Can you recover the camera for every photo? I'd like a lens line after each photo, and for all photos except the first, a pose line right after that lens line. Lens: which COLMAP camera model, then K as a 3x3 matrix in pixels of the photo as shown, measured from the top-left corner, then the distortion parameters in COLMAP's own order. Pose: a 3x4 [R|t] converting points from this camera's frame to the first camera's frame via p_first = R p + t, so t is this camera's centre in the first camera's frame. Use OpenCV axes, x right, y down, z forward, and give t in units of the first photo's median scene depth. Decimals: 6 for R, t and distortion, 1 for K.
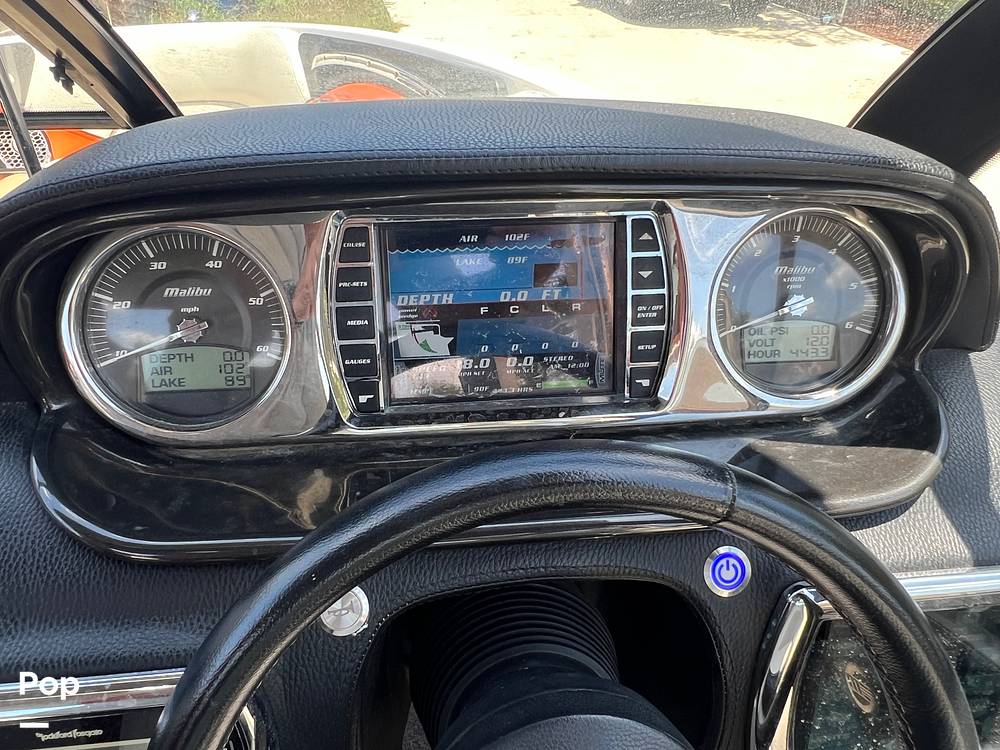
lens RADIAL K [[768.2, 0, 500.0], [0, 768.2, 374.5], [0, 0, 1]] dist [0.011682, -0.025371]
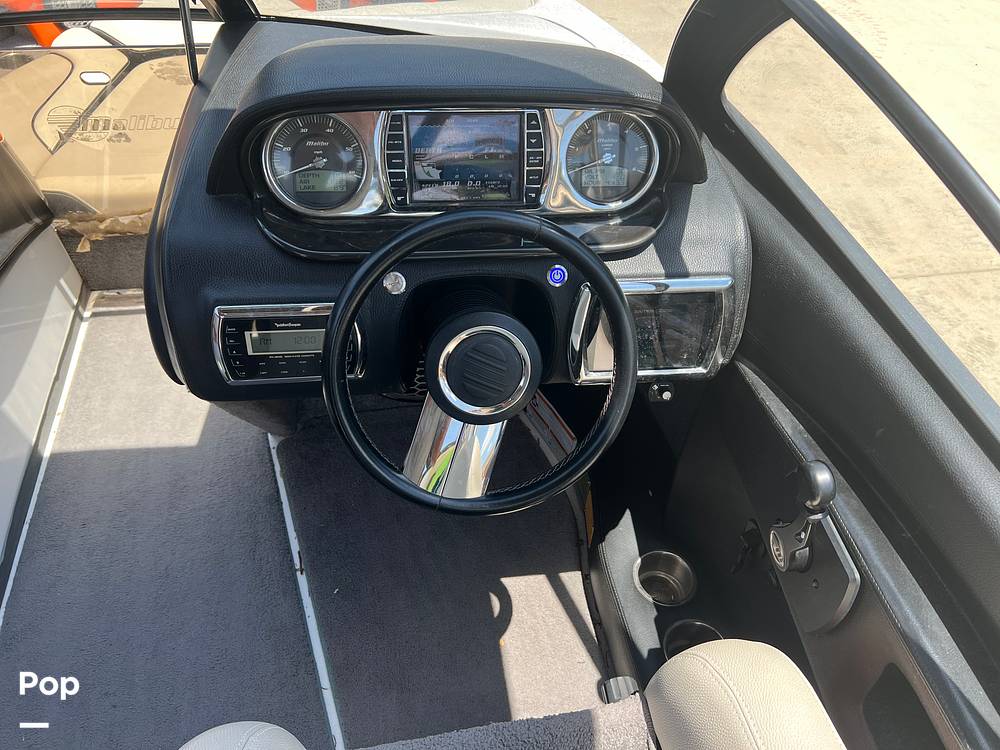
lens RADIAL K [[768.2, 0, 502.5], [0, 768.2, 398.8], [0, 0, 1]] dist [0.011682, -0.025371]
pose [[0.999589, 0.024059, 0.015588, 0.090028], [-0.026772, 0.977867, 0.207506, 0.126561], [-0.010251, -0.207839, 0.978109, -1.222406]]
